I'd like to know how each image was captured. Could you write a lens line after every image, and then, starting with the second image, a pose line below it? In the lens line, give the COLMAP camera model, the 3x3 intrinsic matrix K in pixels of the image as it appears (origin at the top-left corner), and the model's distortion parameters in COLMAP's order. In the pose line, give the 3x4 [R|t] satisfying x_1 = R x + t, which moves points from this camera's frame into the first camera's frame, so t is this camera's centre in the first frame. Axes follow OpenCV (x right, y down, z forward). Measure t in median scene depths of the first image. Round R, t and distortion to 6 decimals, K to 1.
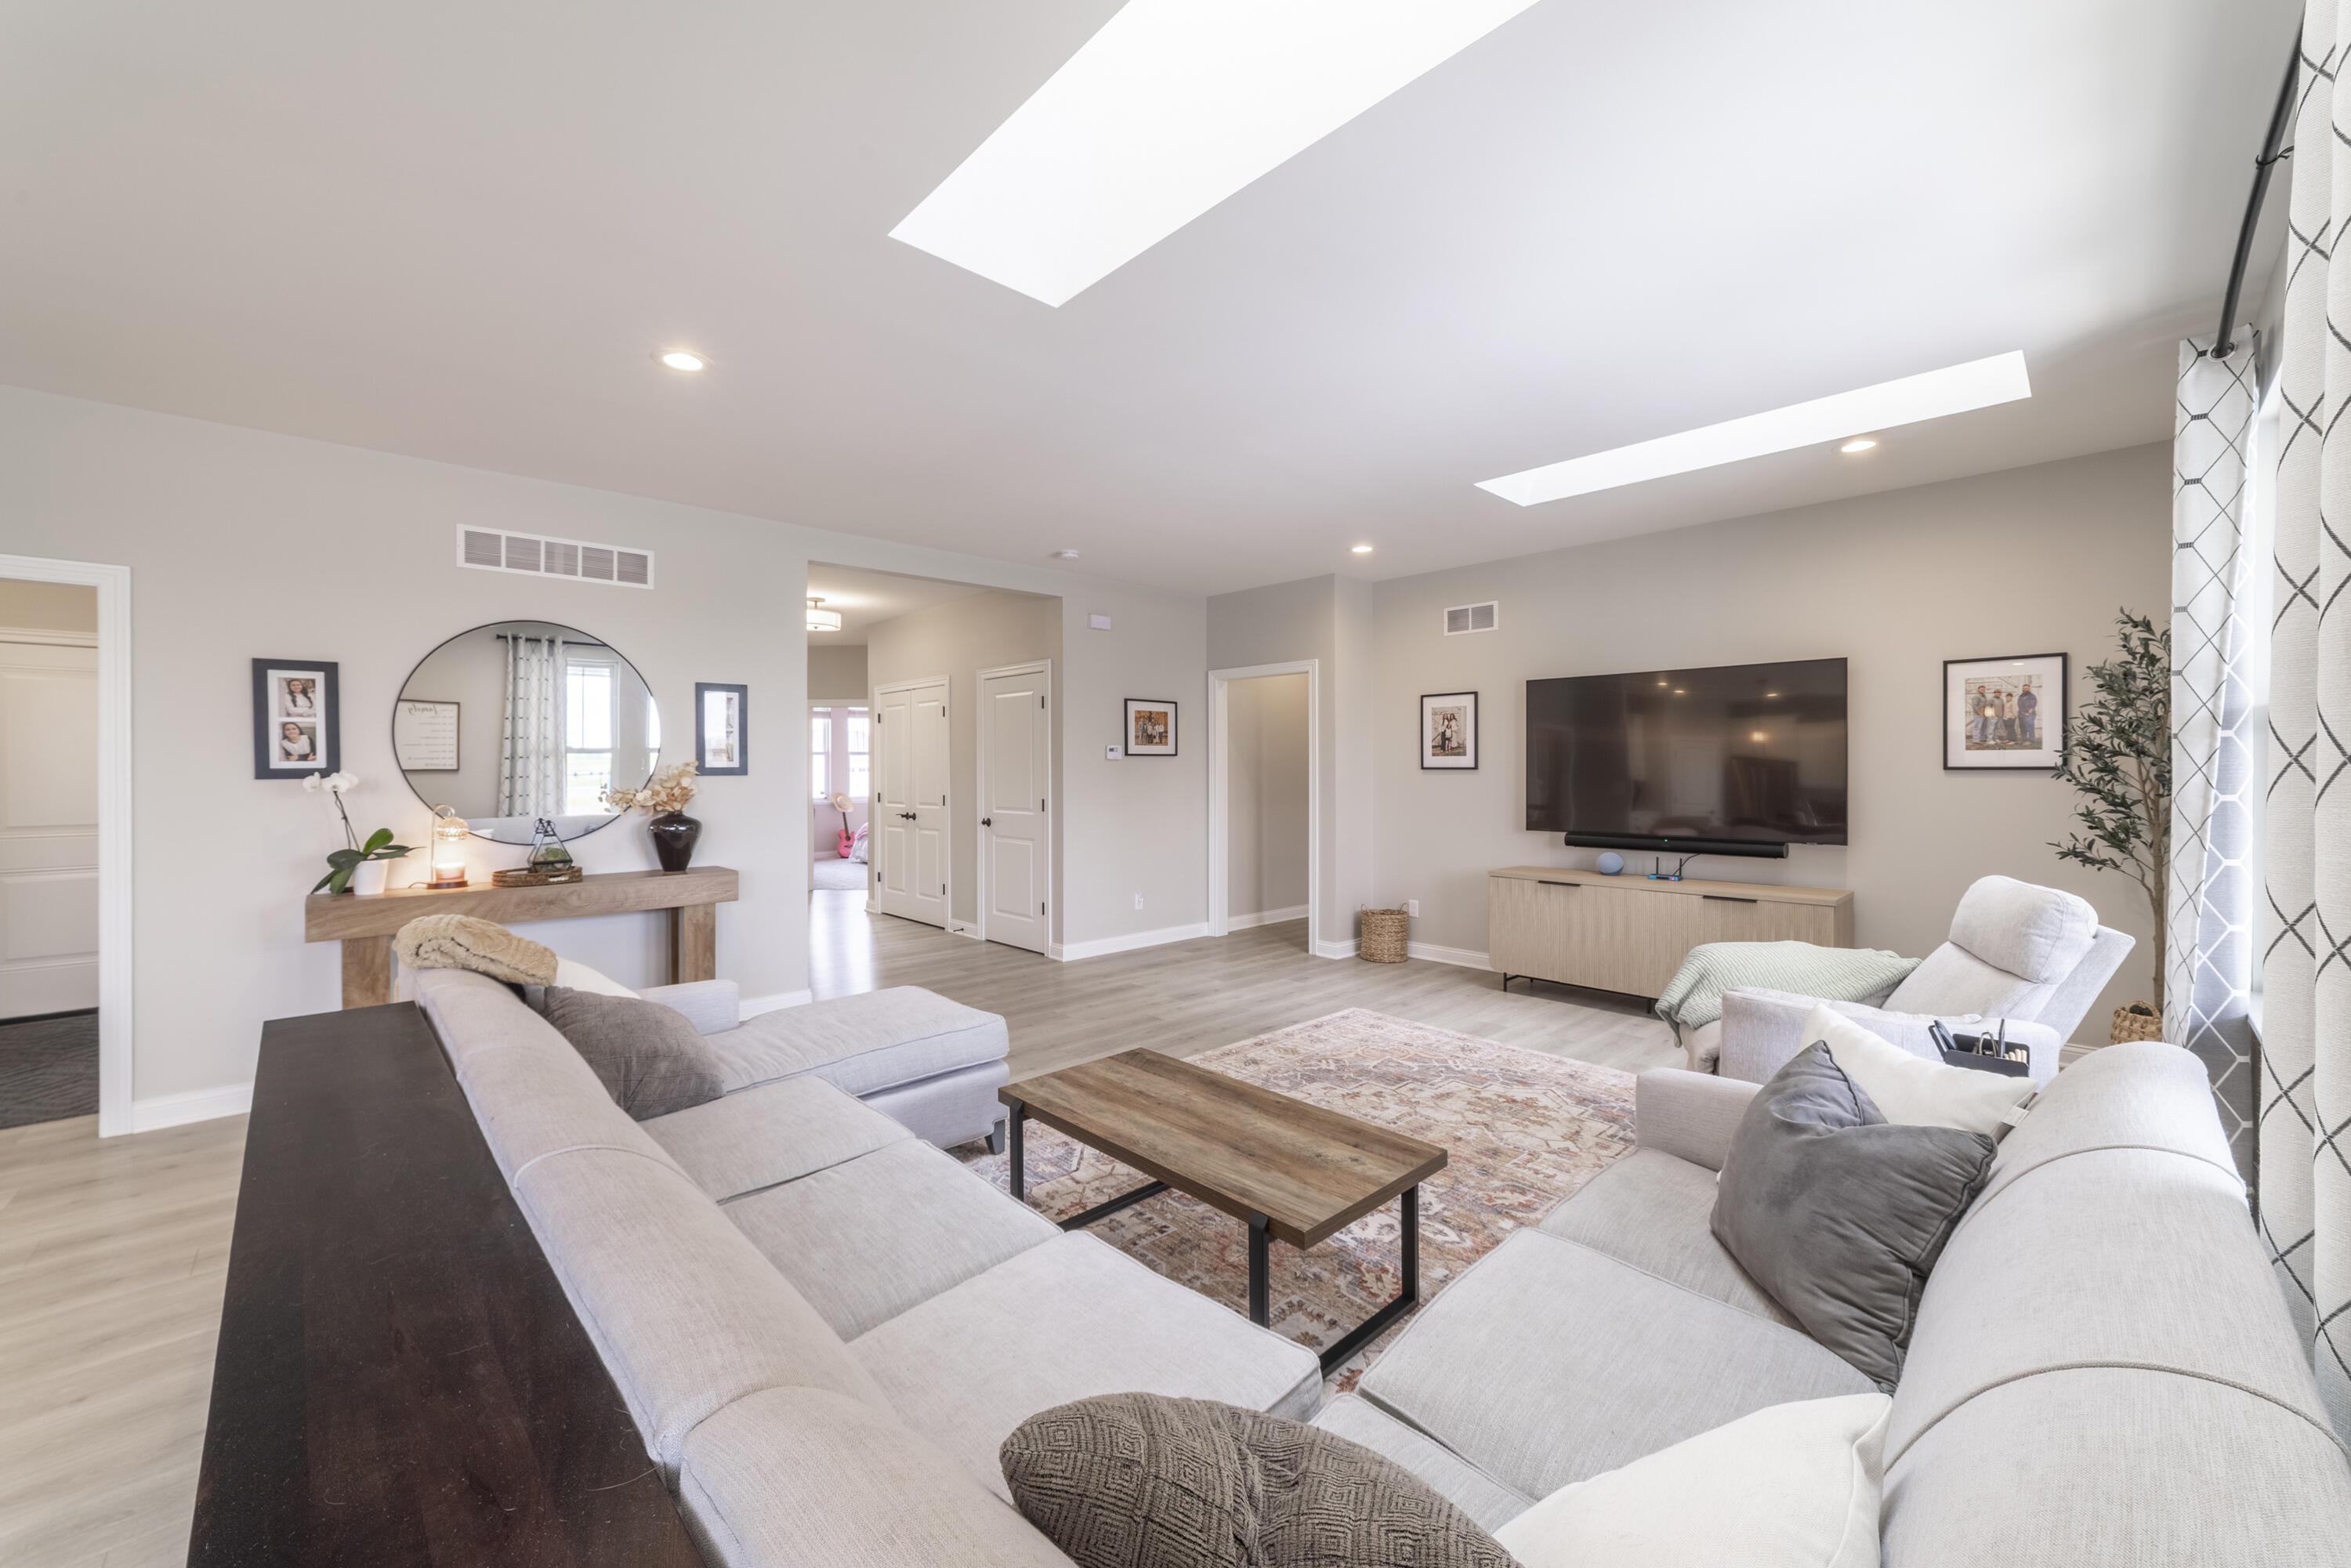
lens RADIAL K [[898.1, 0, 1169.5], [0, 898.1, 770.4], [0, 0, 1]] dist [-0.022322, 0.005942]
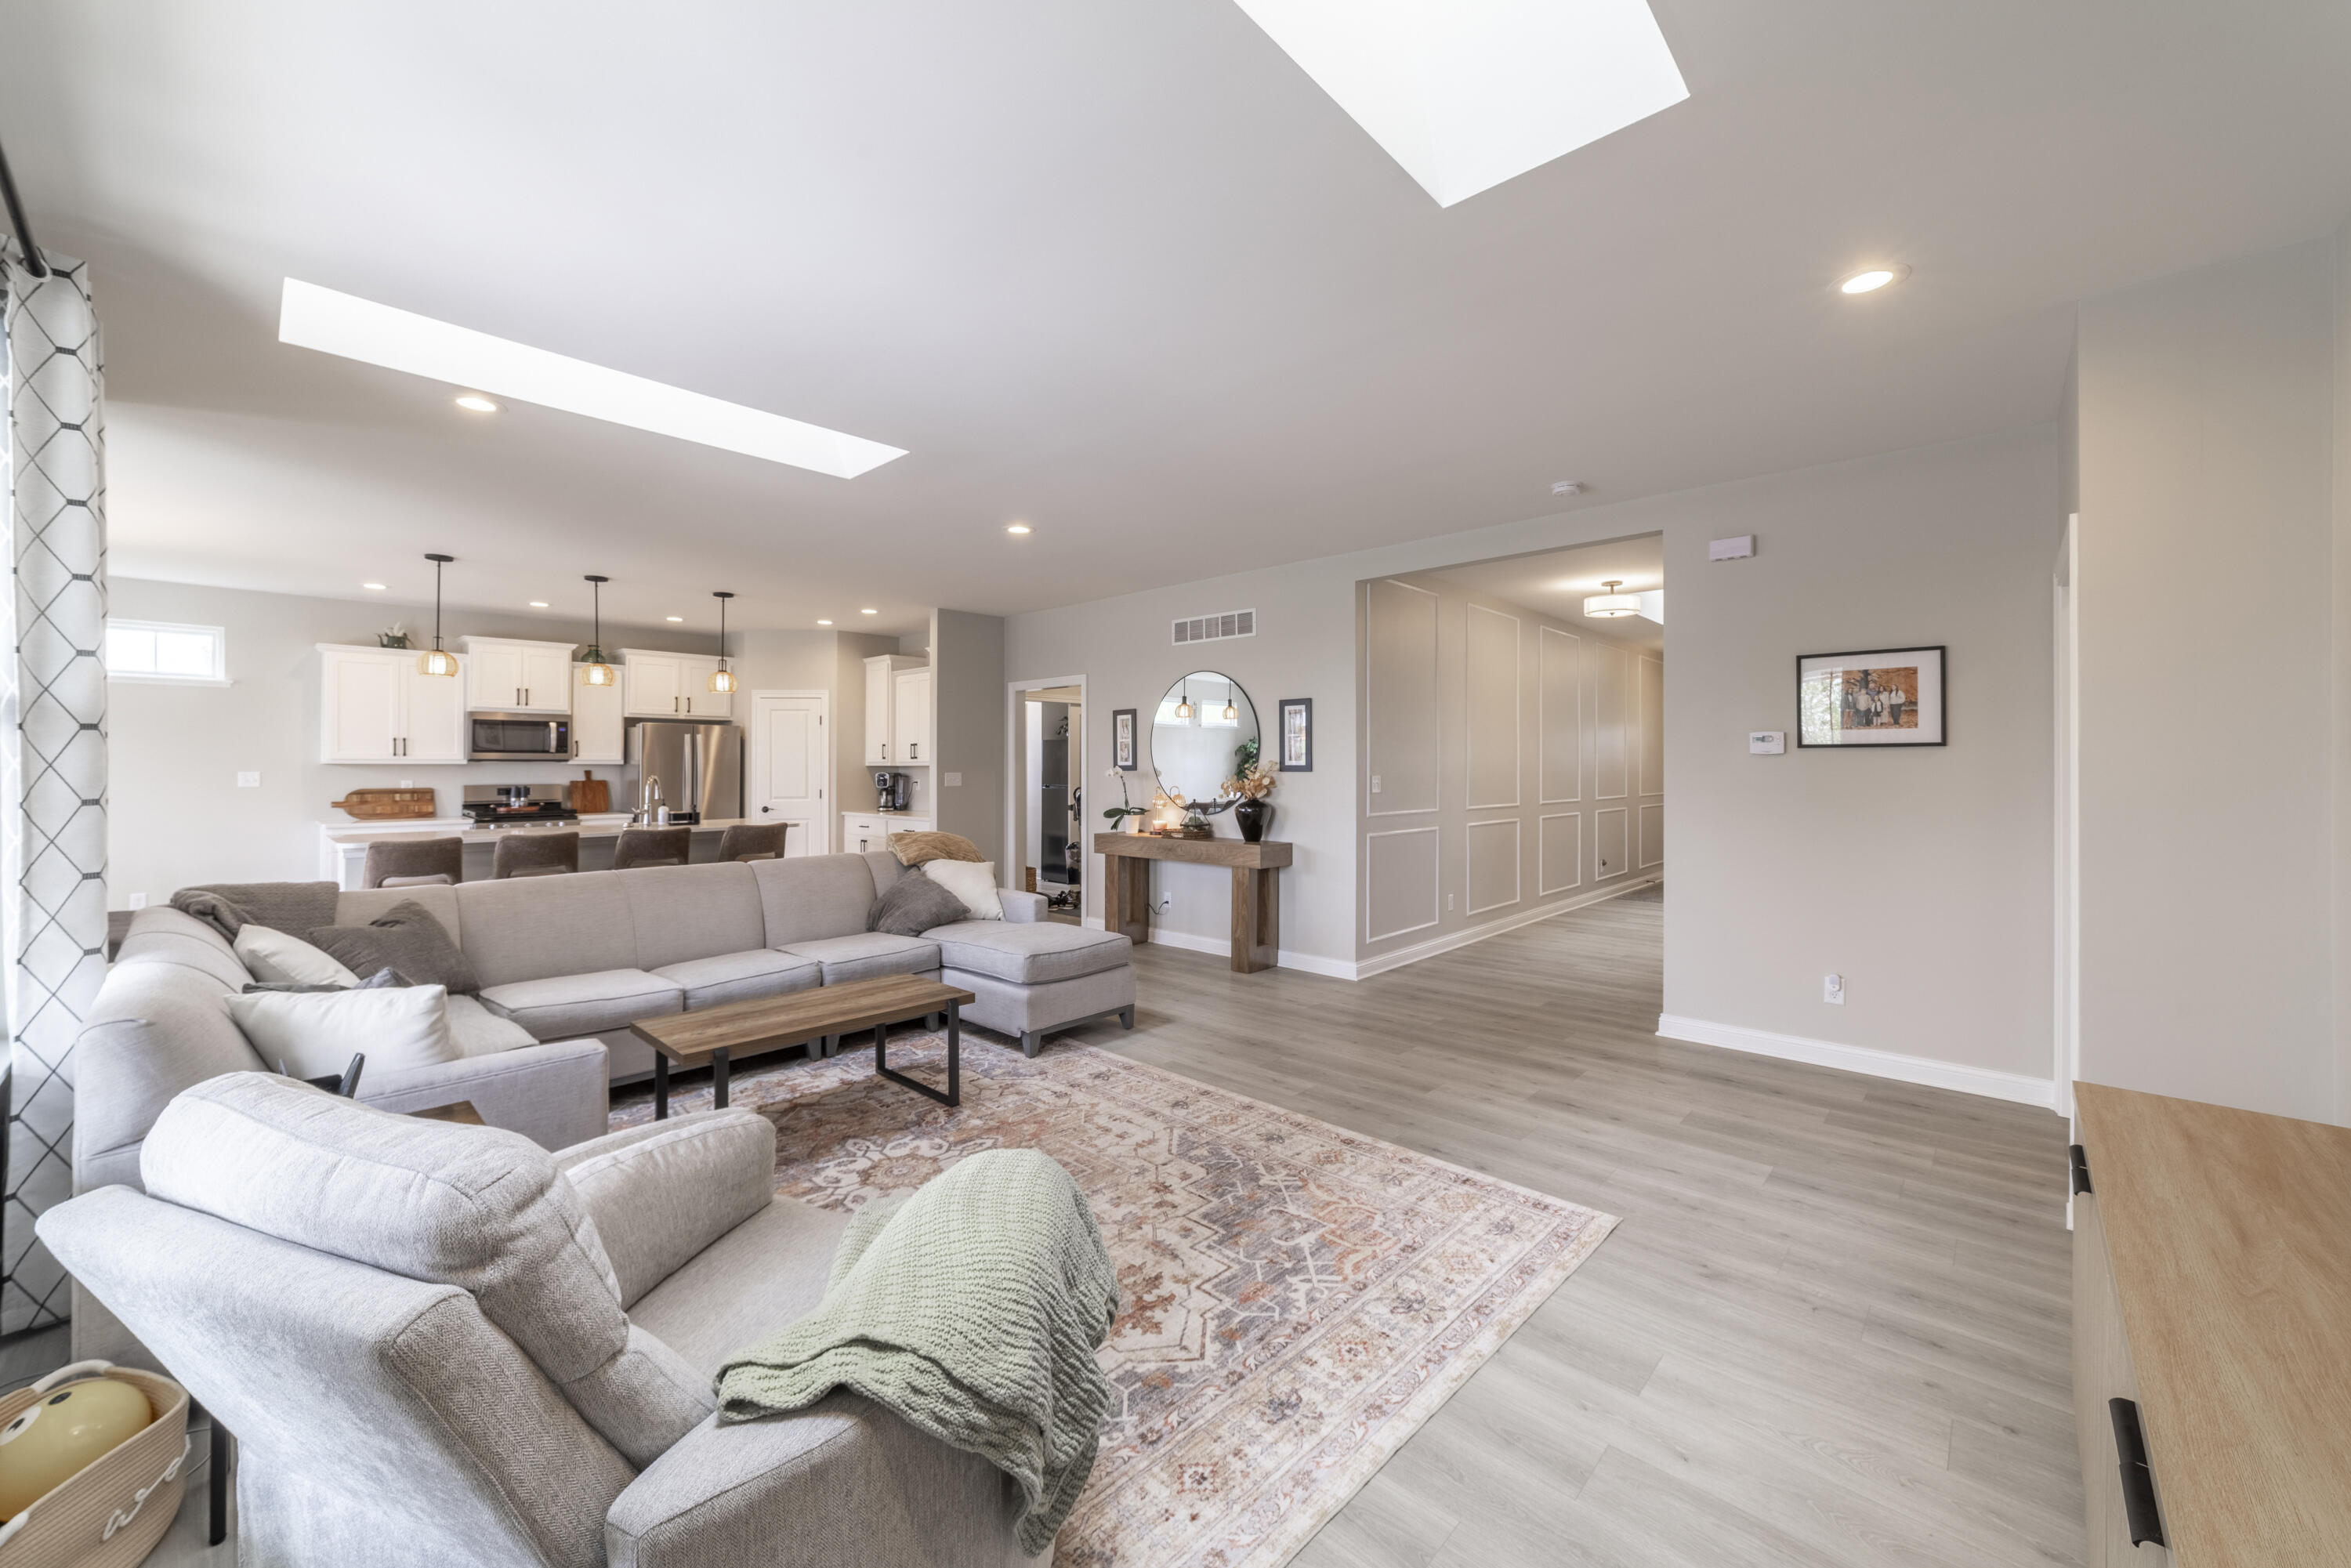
lens RADIAL K [[898.1, 0, 1162.6], [0, 898.1, 767.2], [0, 0, 1]] dist [-0.022322, 0.005942]
pose [[0.060440, 0.003653, -0.998165, 0.825055], [-0.003775, 0.999987, 0.003431, -0.004501], [0.998165, 0.003560, 0.060453, 0.803328]]
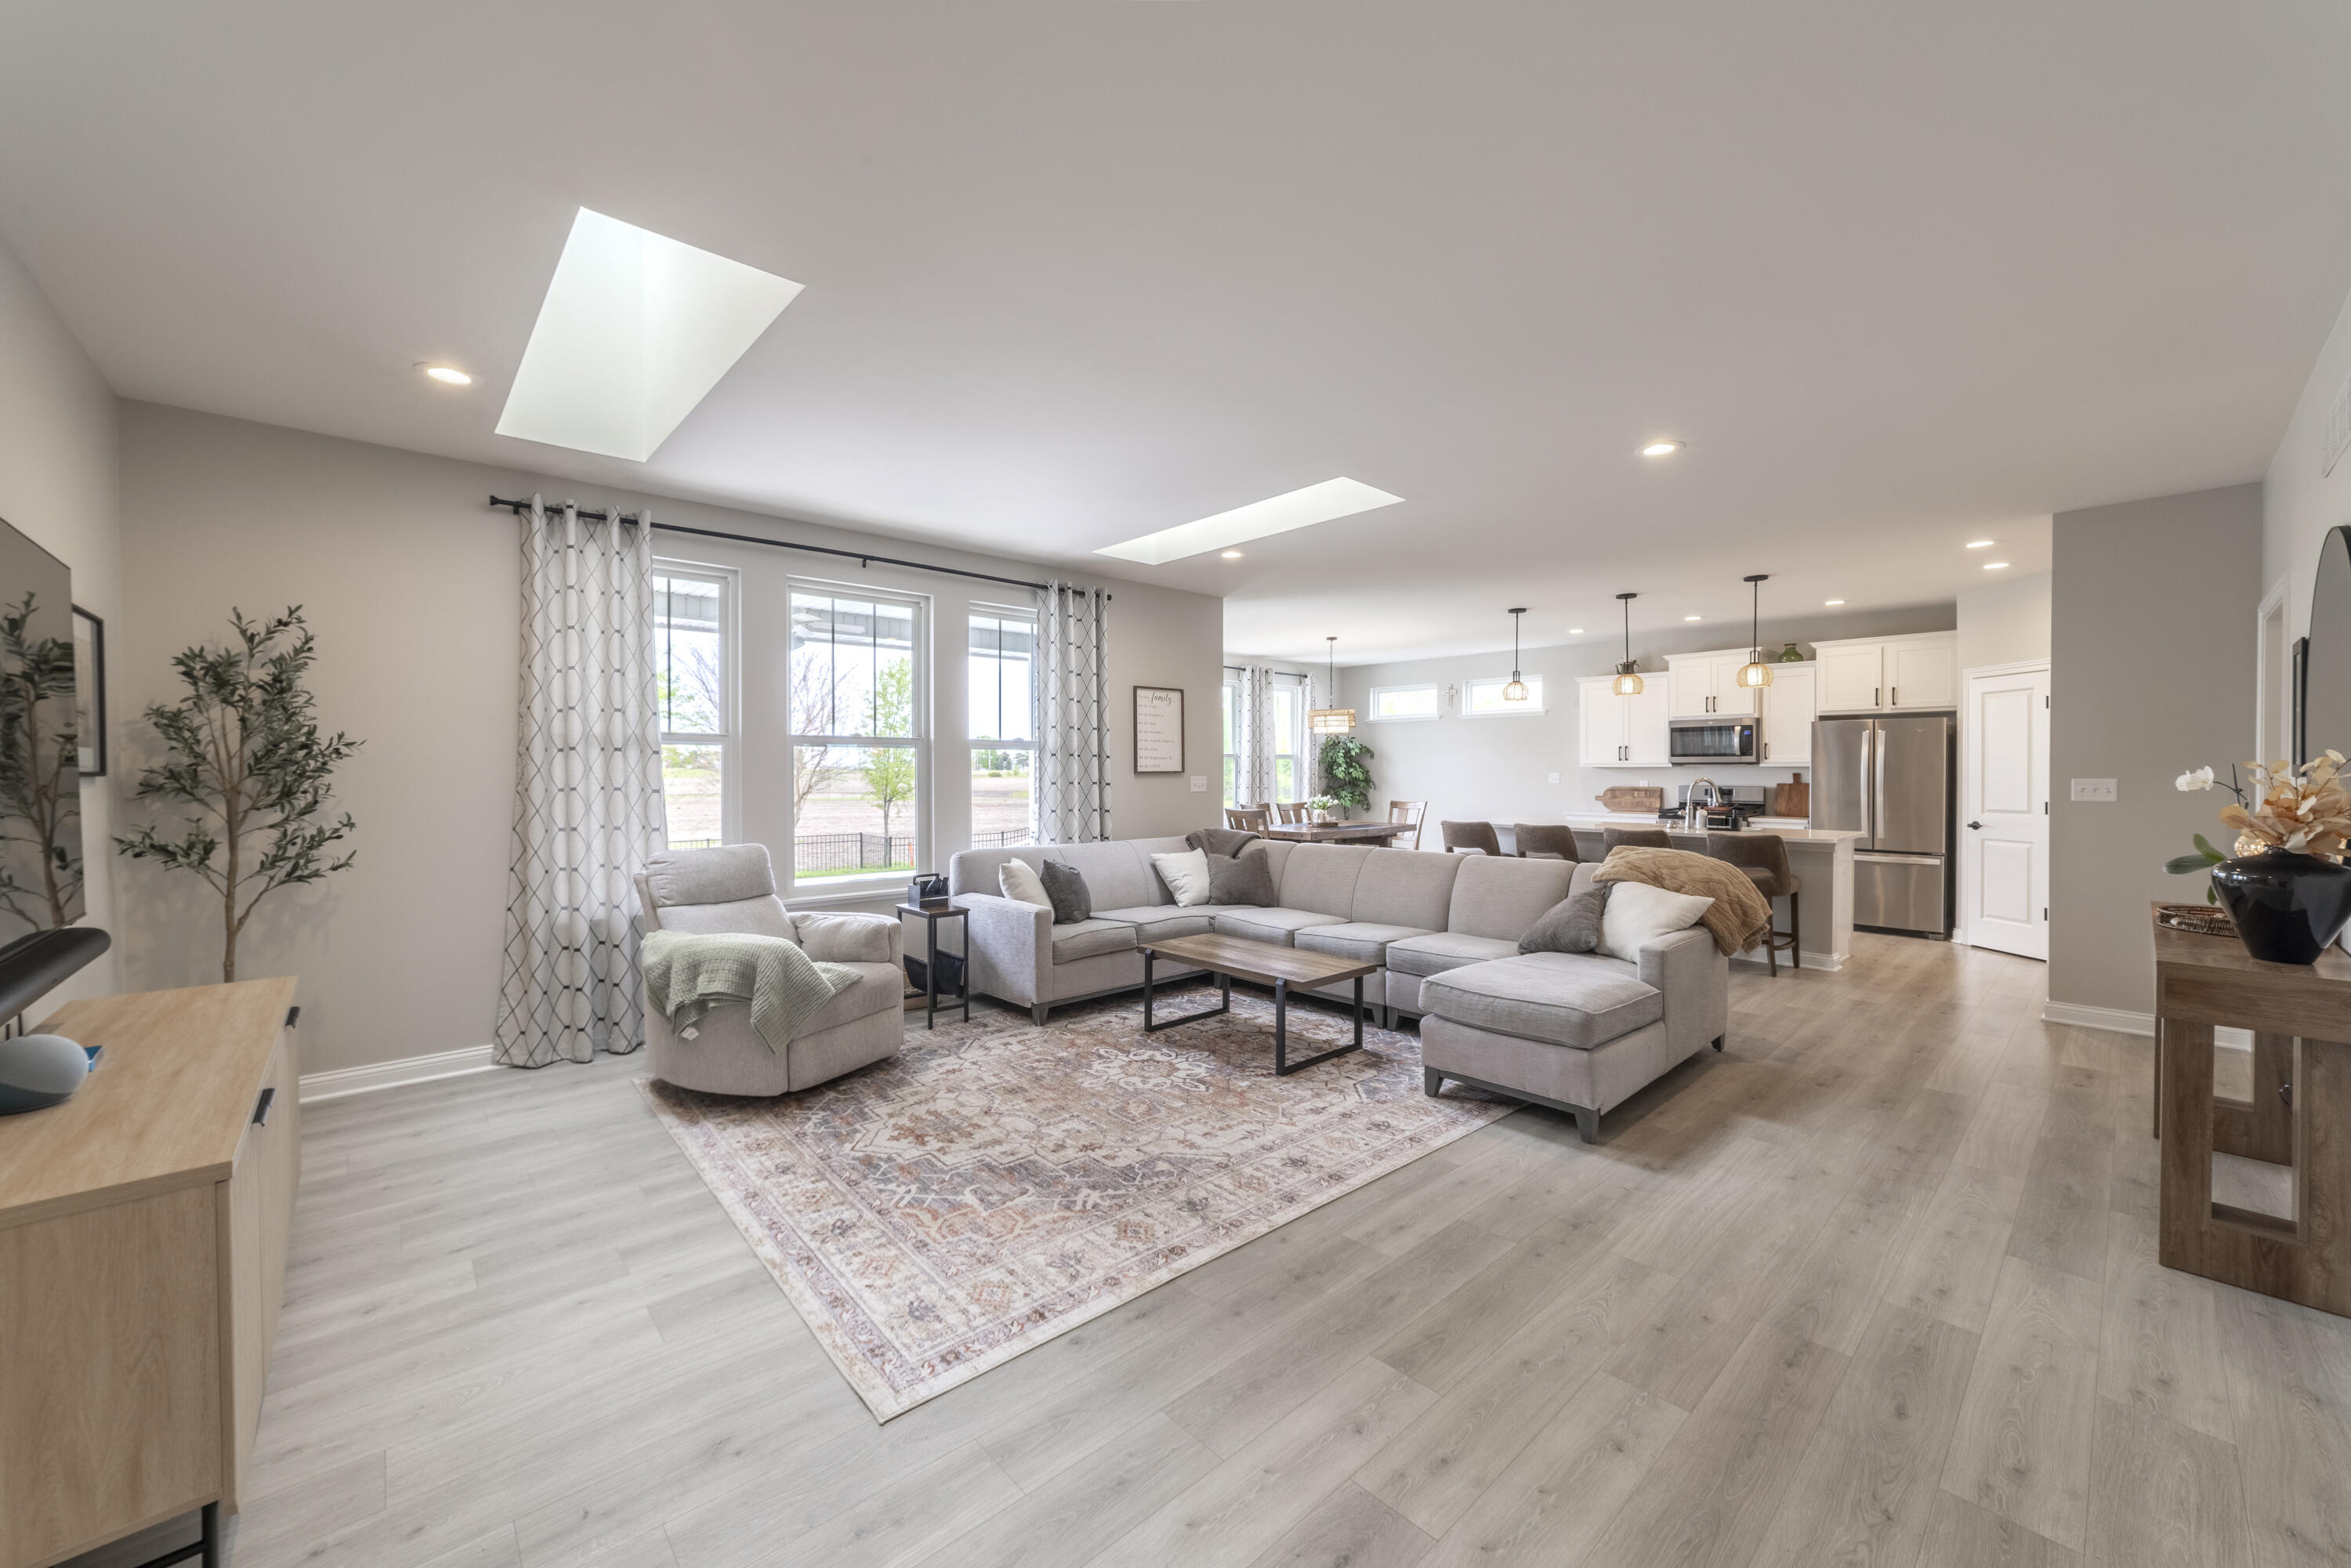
lens RADIAL K [[898.1, 0, 1181.0], [0, 898.1, 778.1], [0, 0, 1]] dist [-0.022322, 0.005942]
pose [[-0.999974, 0.004291, 0.005827, 0.092277], [0.004360, 0.999919, 0.011987, -0.003781], [-0.005775, 0.012012, -0.999911, 1.570080]]
